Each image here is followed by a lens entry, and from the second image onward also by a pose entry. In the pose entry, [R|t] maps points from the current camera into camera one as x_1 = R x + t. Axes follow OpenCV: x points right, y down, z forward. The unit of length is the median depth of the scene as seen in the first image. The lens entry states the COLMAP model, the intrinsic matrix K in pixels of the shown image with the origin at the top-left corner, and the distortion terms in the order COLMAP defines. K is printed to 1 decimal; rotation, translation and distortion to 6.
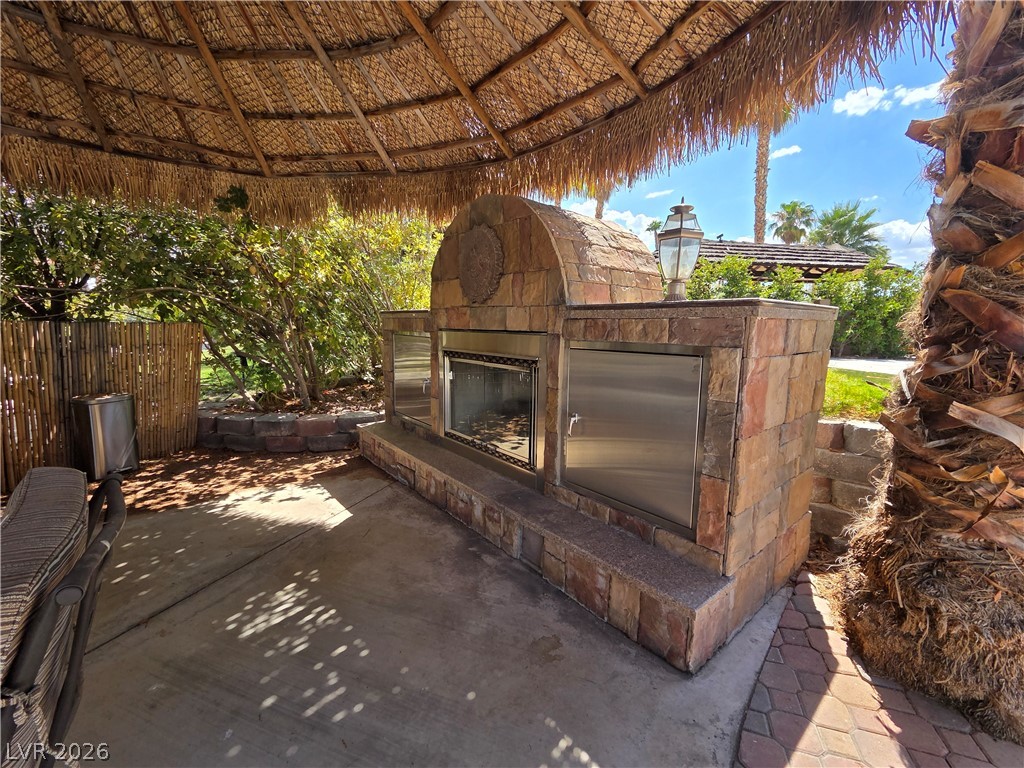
lens RADIAL K [[416.7, 0, 518.4], [0, 416.7, 383.5], [0, 0, 1]] dist [0.000012, 0.000047]
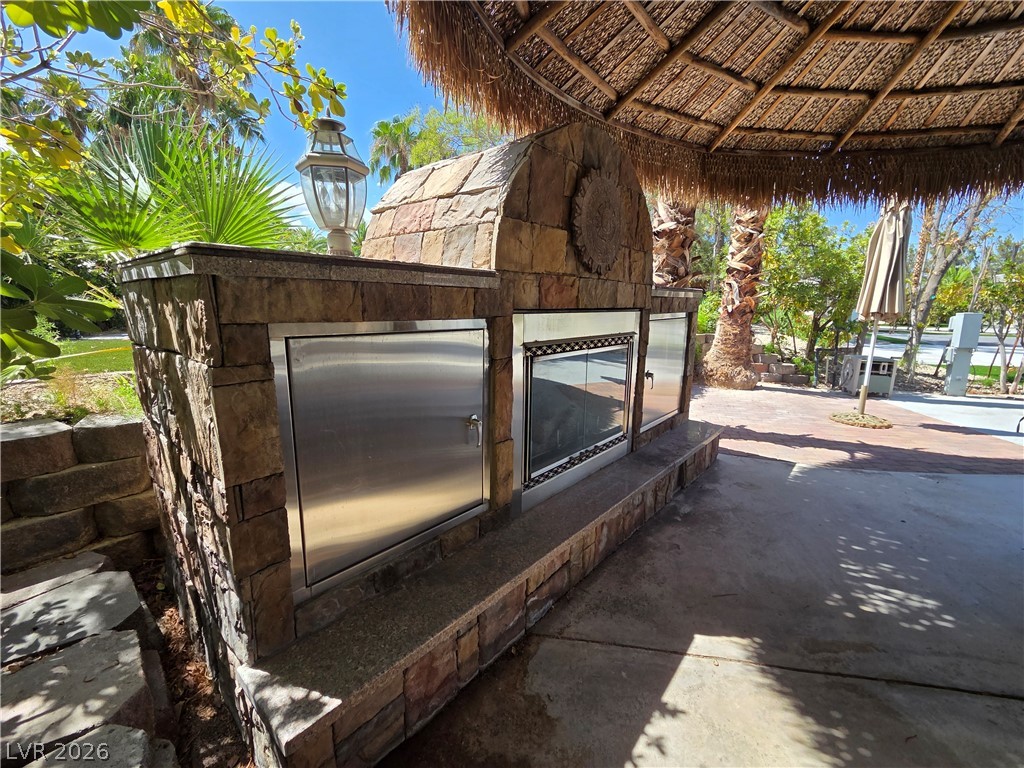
lens RADIAL K [[416.7, 0, 518.6], [0, 416.7, 386.9], [0, 0, 1]] dist [0.000012, 0.000047]
pose [[-0.149454, -0.215940, 0.964901, -1.230323], [0.126493, 0.963667, 0.235257, -0.274578], [-0.980644, 0.157213, -0.116709, 1.818951]]
